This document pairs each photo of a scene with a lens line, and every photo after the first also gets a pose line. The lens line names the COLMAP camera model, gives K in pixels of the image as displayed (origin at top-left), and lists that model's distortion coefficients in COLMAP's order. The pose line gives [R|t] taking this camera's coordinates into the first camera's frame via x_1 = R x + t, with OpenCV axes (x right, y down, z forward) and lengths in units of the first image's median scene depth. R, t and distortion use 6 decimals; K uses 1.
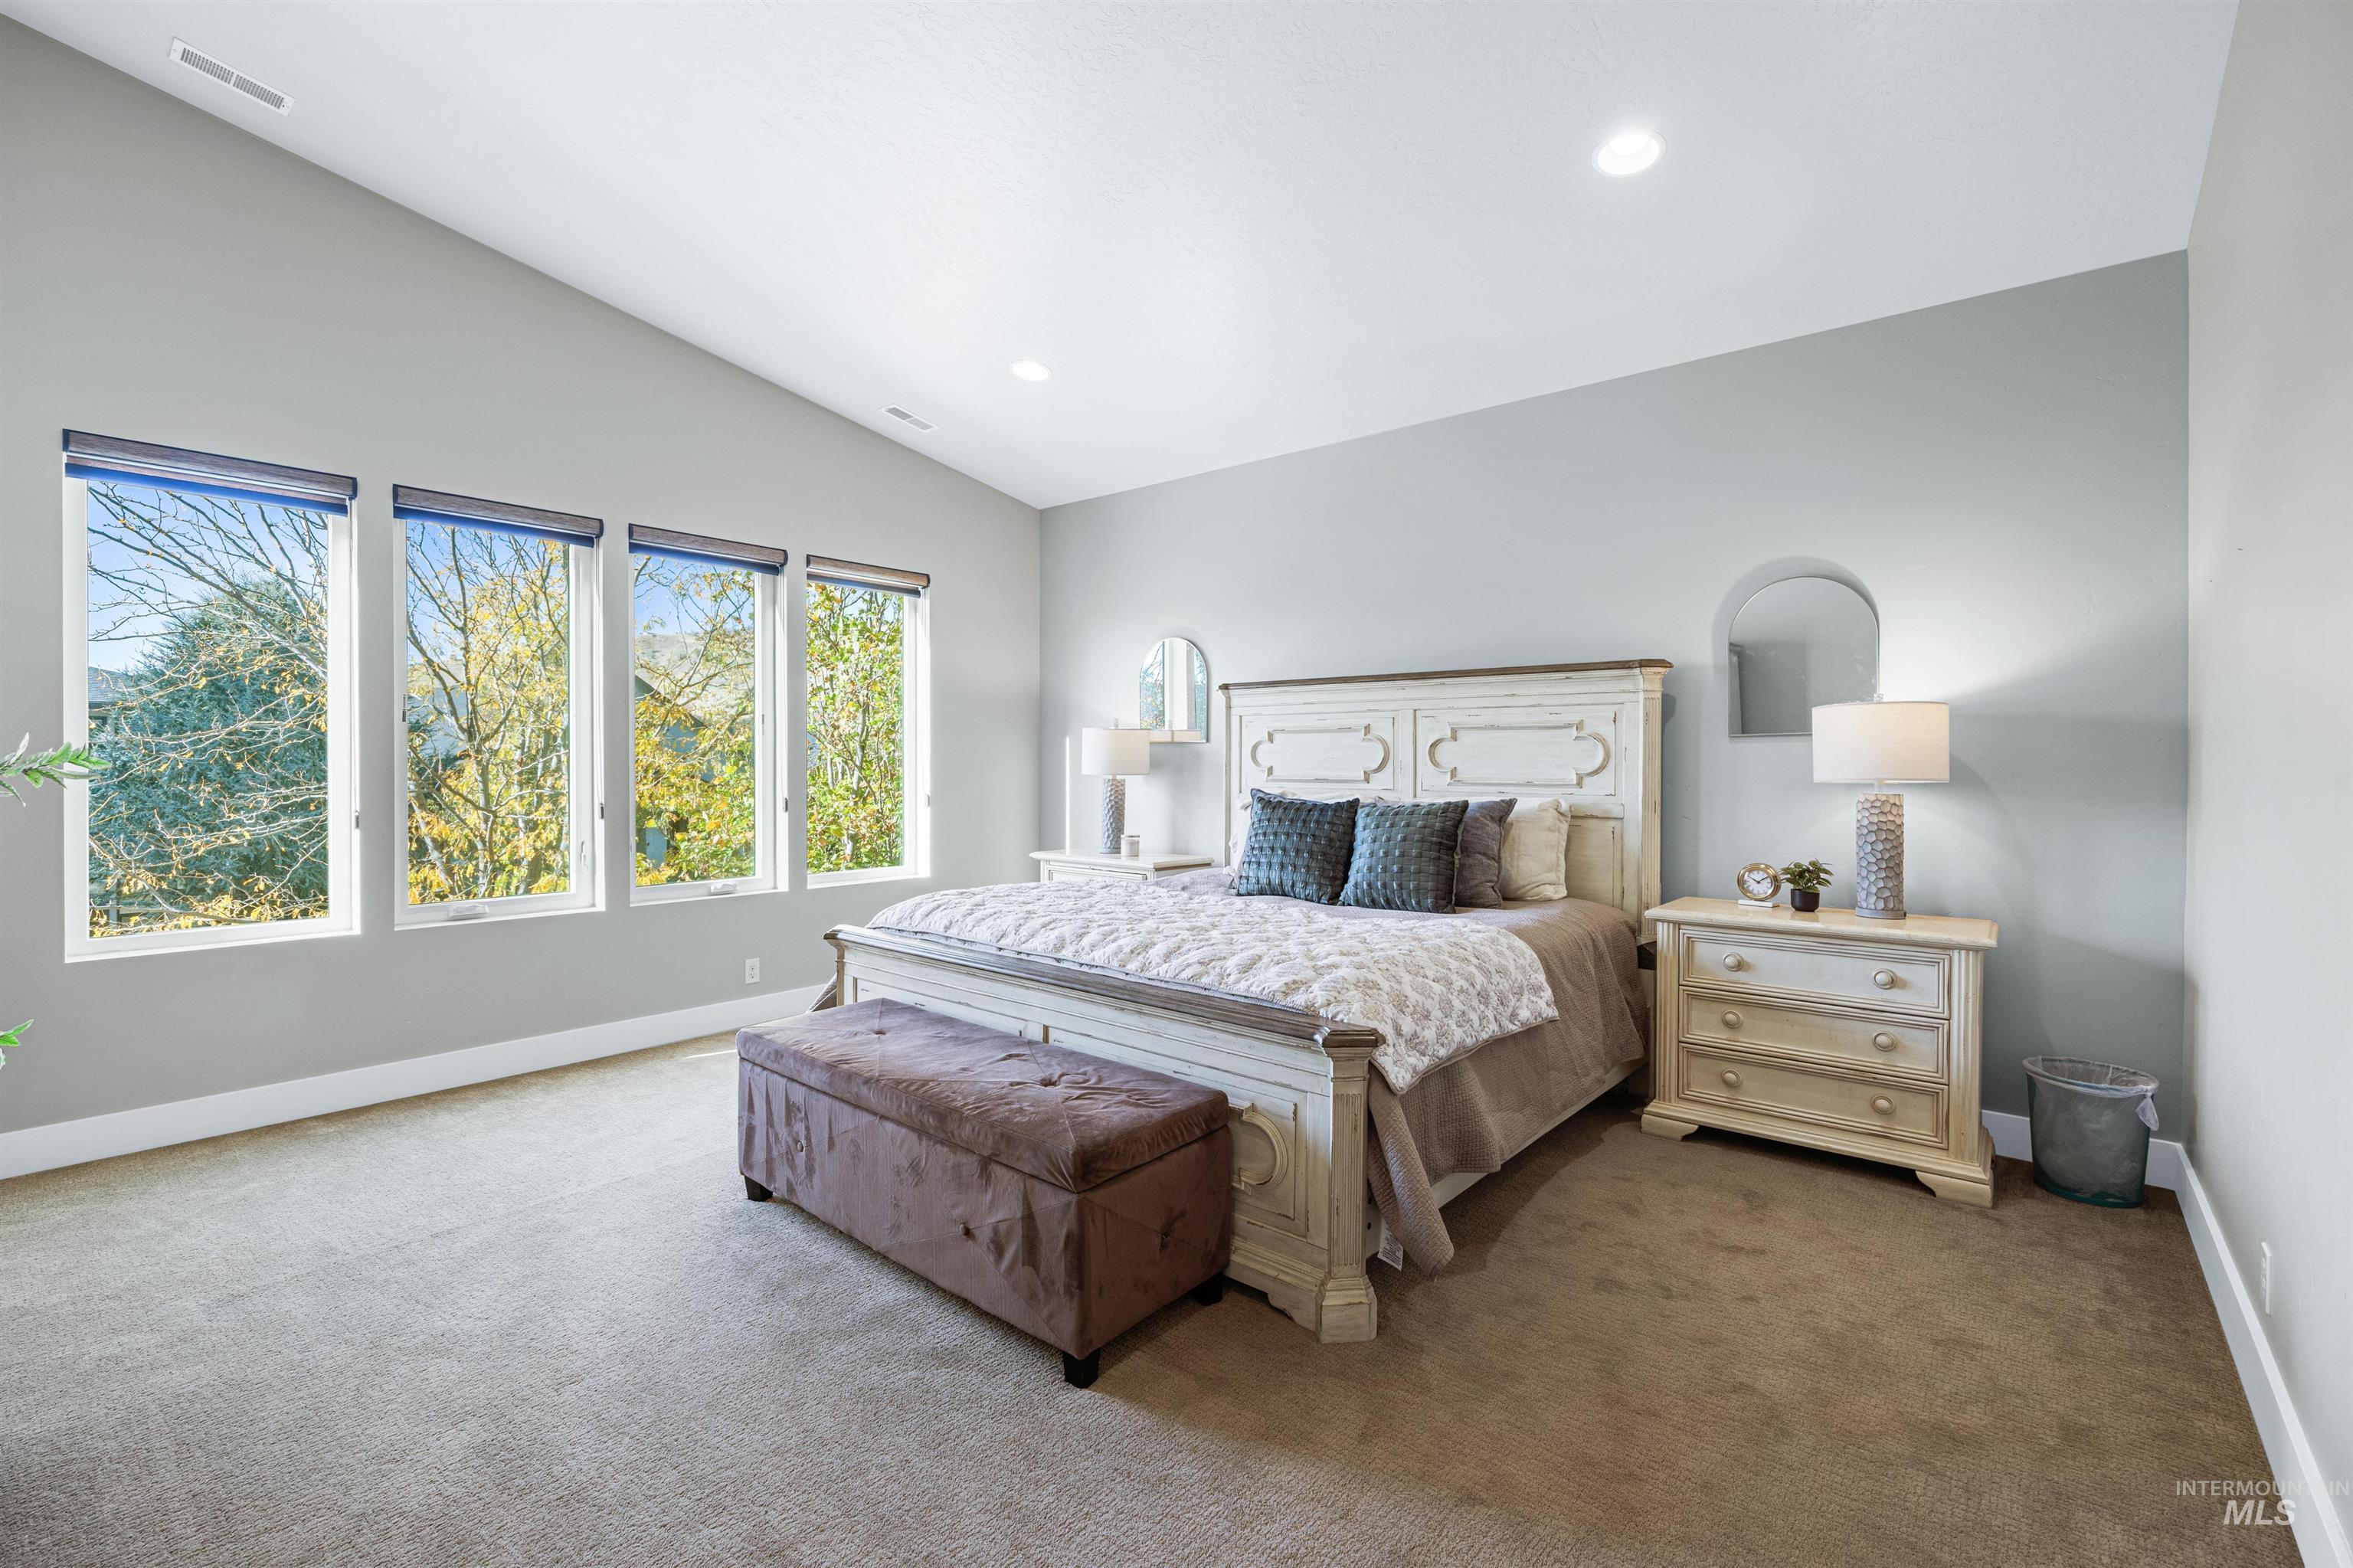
lens RADIAL K [[1003.4, 0, 1176.0], [0, 1003.4, 763.3], [0, 0, 1]] dist [-0.024695, 0.000147]
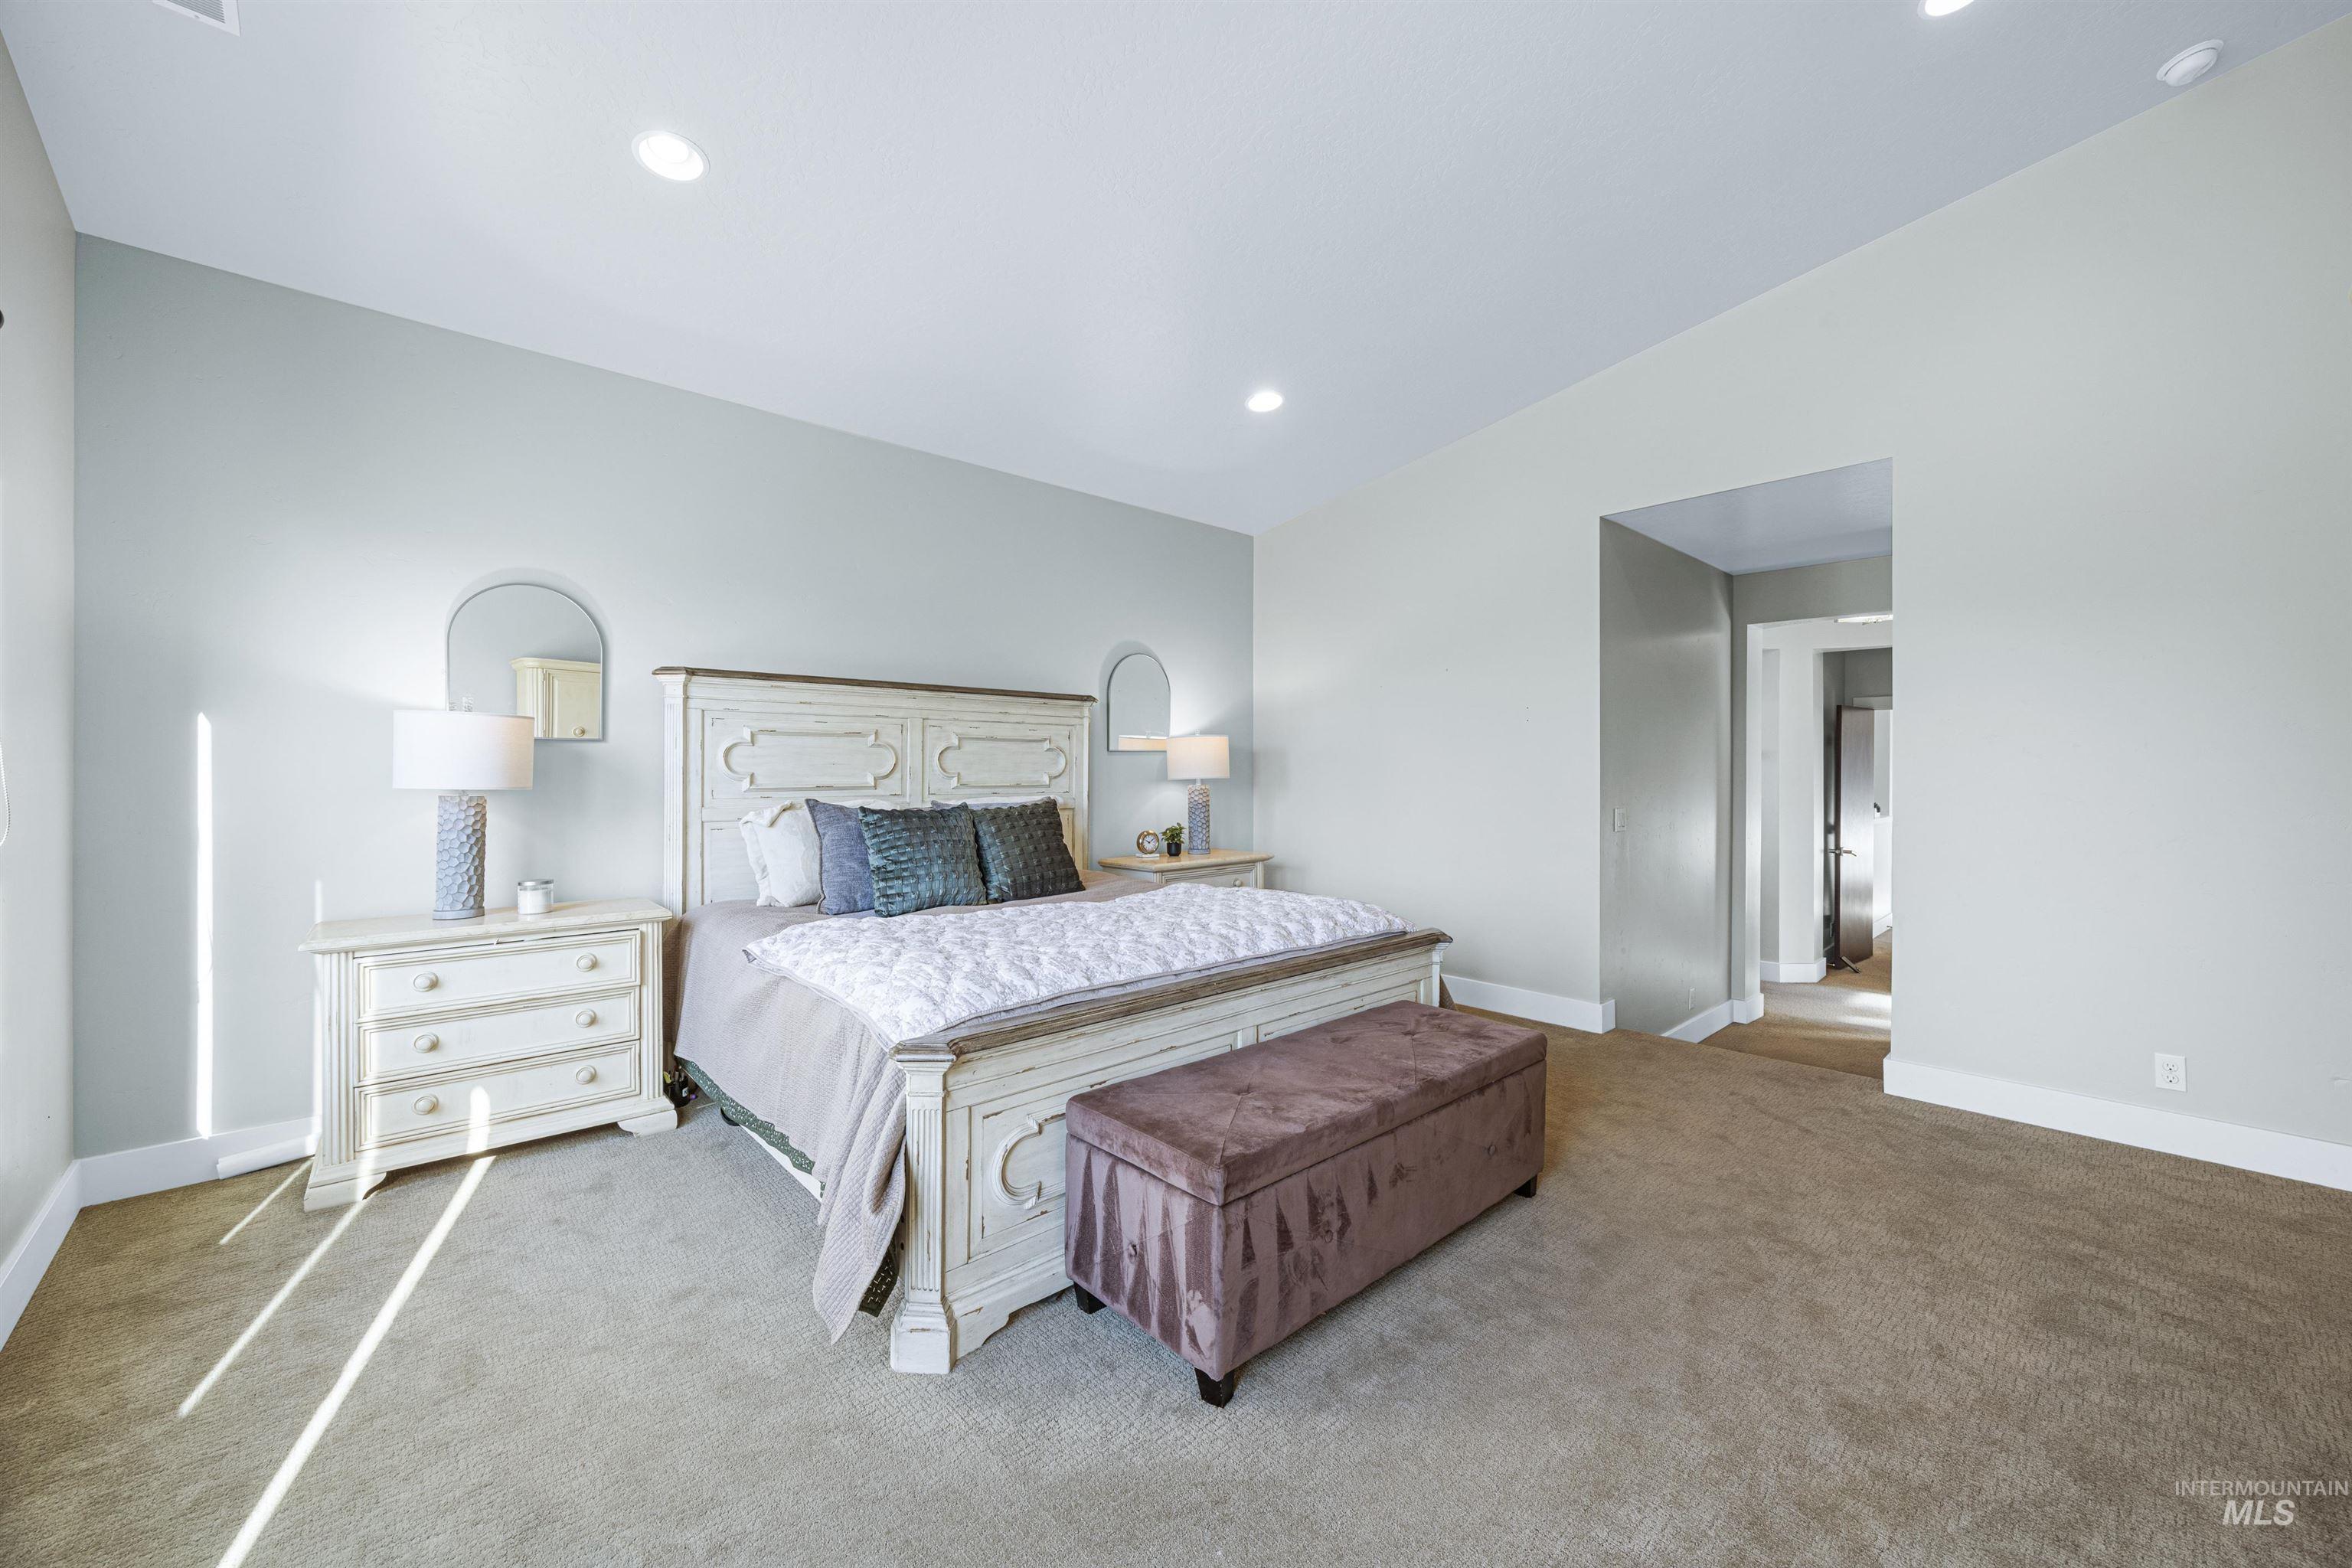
lens RADIAL K [[914.7, 0, 1170.4], [0, 914.7, 748.0], [0, 0, 1]] dist [0.007297, -0.000217]
pose [[0.129313, 0.019272, 0.991416, -0.675178], [0.001495, 0.999806, -0.019630, -0.003047], [-0.991603, 0.004021, 0.129259, 0.599678]]
